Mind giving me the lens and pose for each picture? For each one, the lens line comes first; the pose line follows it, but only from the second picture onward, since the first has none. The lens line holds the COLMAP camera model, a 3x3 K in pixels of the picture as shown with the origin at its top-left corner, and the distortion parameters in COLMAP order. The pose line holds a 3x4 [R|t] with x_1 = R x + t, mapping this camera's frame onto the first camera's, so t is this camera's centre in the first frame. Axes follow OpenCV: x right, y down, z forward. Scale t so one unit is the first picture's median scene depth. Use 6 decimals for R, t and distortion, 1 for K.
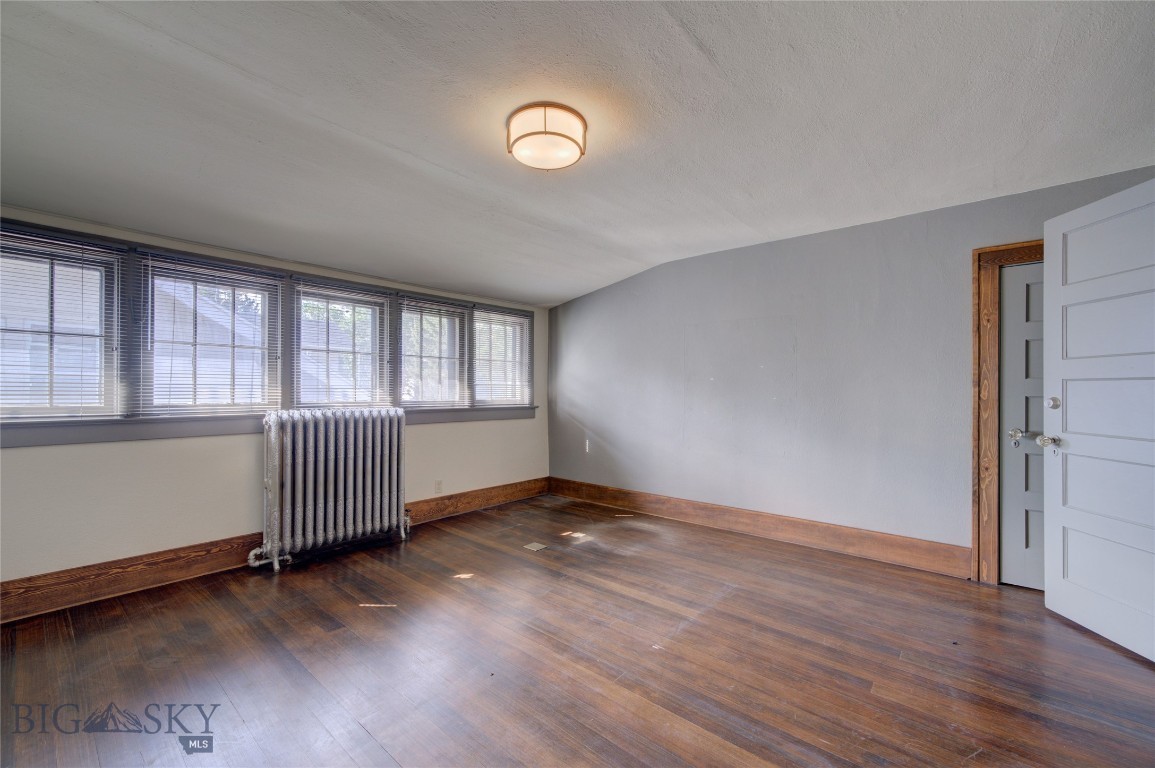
lens RADIAL K [[483.4, 0, 583.6], [0, 483.4, 390.6], [0, 0, 1]] dist [0.000336, 0.000310]
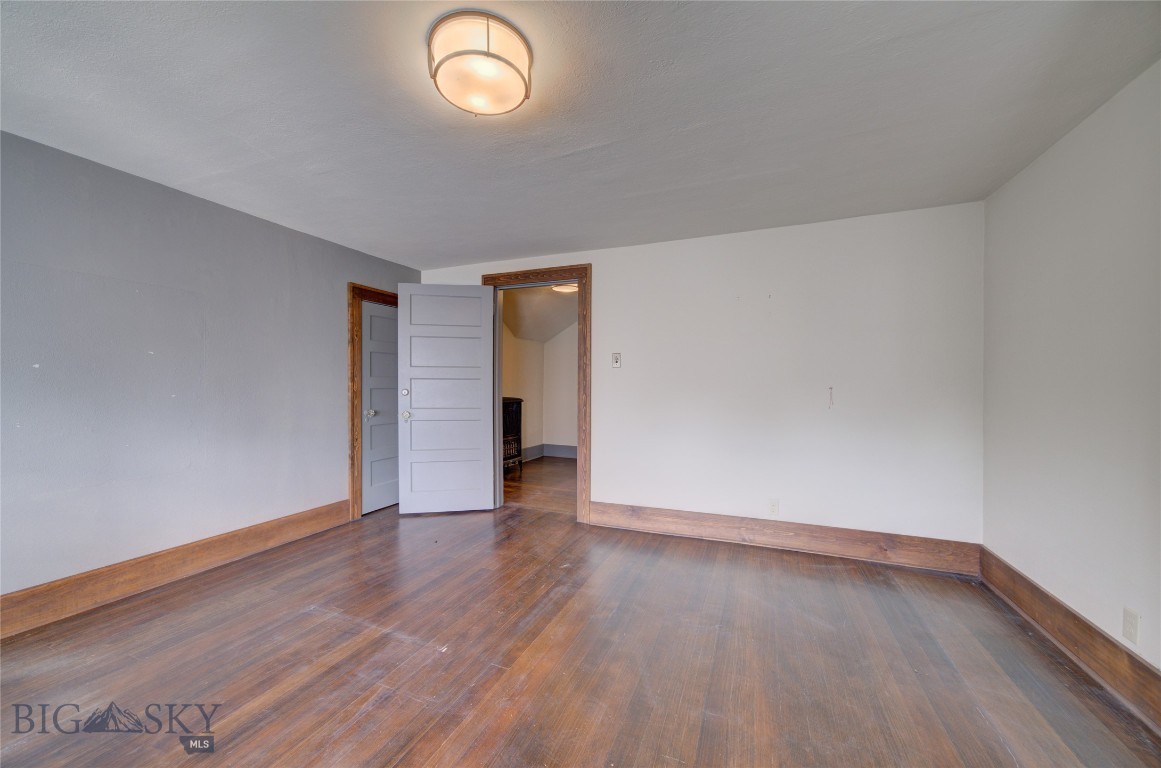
lens RADIAL K [[438.3, 0, 577.9], [0, 438.3, 387.9], [0, 0, 1]] dist [-0.000366, 0.000201]
pose [[-0.314895, -0.013392, 0.949032, -0.591497], [-0.004106, 0.999910, 0.012748, -0.010095], [-0.949118, 0.000117, -0.314922, 0.782678]]
